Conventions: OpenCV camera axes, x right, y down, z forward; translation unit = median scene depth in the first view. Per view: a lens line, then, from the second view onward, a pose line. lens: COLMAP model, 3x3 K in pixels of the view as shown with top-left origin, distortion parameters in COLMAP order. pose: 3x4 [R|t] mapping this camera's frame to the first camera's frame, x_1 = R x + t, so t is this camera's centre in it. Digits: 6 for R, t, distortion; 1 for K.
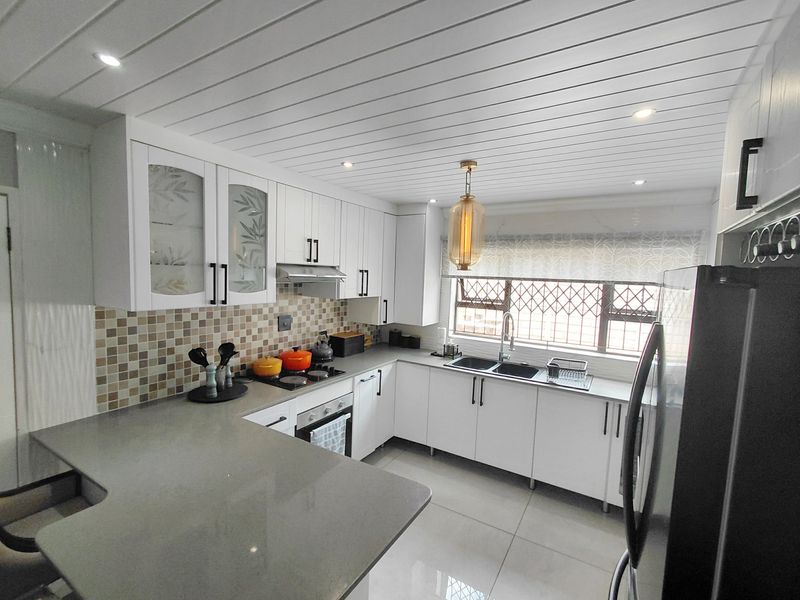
lens RADIAL K [[370.8, 0, 401.7], [0, 370.8, 301.3], [0, 0, 1]] dist [0.005055, 0.001423]
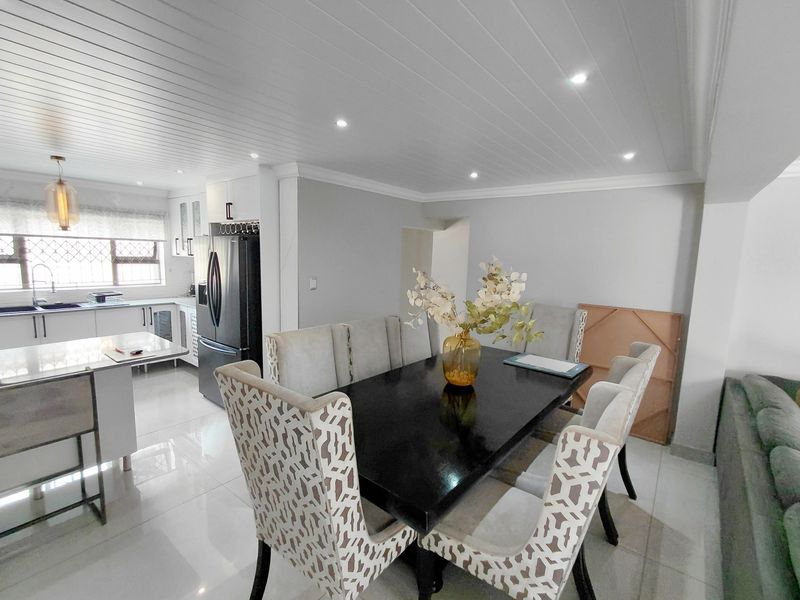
lens RADIAL K [[370.8, 0, 401.2], [0, 370.8, 301.4], [0, 0, 1]] dist [0.005055, 0.001423]
pose [[0.121847, -0.161369, 0.979343, -0.945401], [0.046502, 0.986540, 0.156769, 0.019017], [-0.991459, 0.026440, 0.127711, -0.416606]]
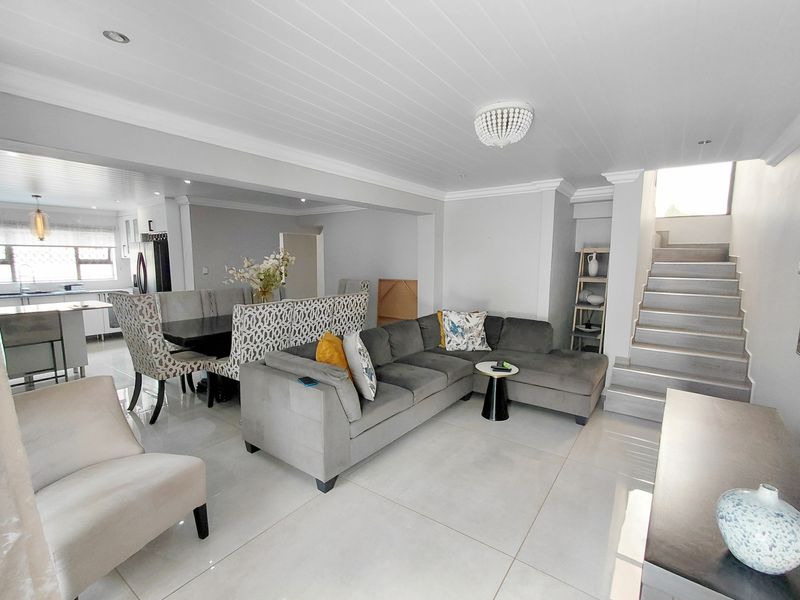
lens RADIAL K [[370.8, 0, 400.2], [0, 370.8, 303.2], [0, 0, 1]] dist [0.005055, 0.001423]
pose [[0.082825, -0.155314, 0.984387, -1.644492], [0.072677, 0.986092, 0.149469, 0.094369], [-0.993911, 0.059162, 0.092961, -1.180066]]
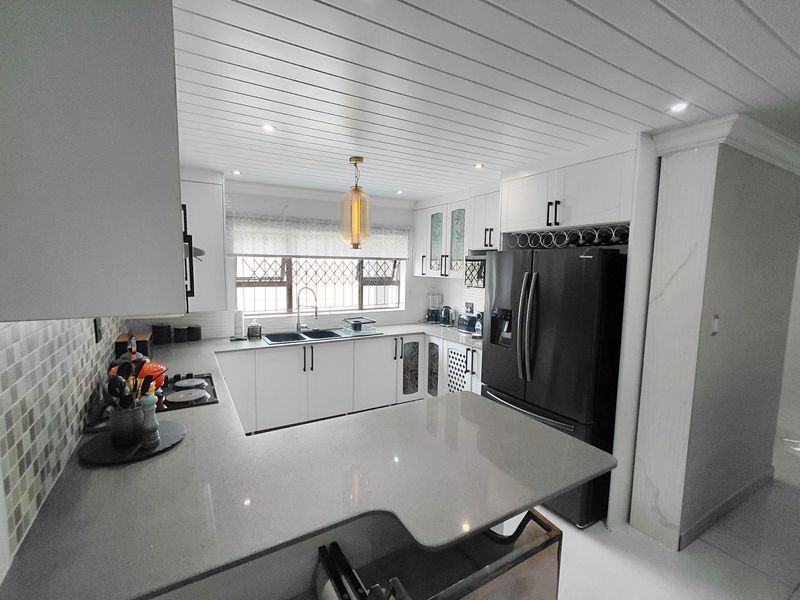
lens RADIAL K [[370.8, 0, 401.9], [0, 370.8, 305.8], [0, 0, 1]] dist [0.005055, 0.001423]
pose [[0.457258, -0.127897, 0.880089, -0.680120], [0.065315, 0.991762, 0.110191, -0.020284], [-0.886932, 0.007097, 0.461845, 0.254474]]
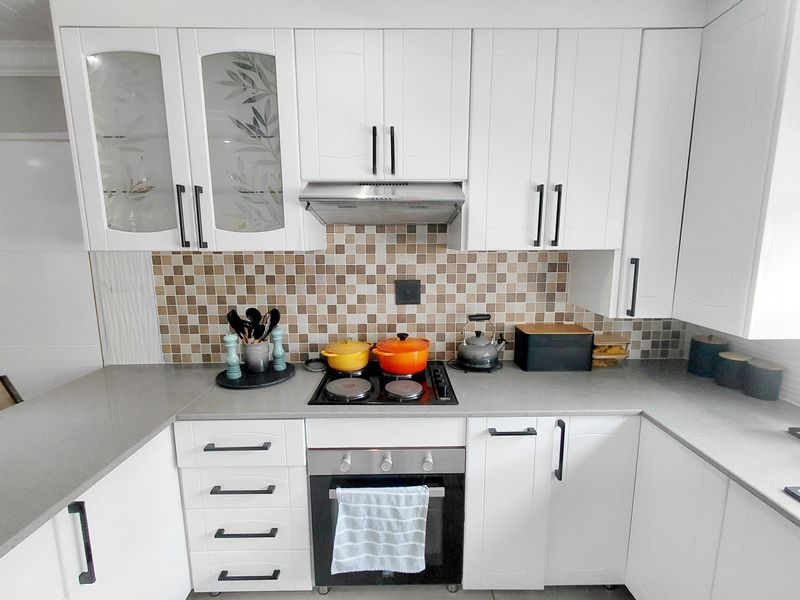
lens RADIAL K [[370.8, 0, 400.6], [0, 370.8, 302.2], [0, 0, 1]] dist [0.005055, 0.001423]
pose [[0.521136, 0.095810, -0.848079, 0.215729], [-0.042329, 0.995358, 0.086437, 0.024270], [0.852423, -0.009148, 0.522772, 0.712591]]
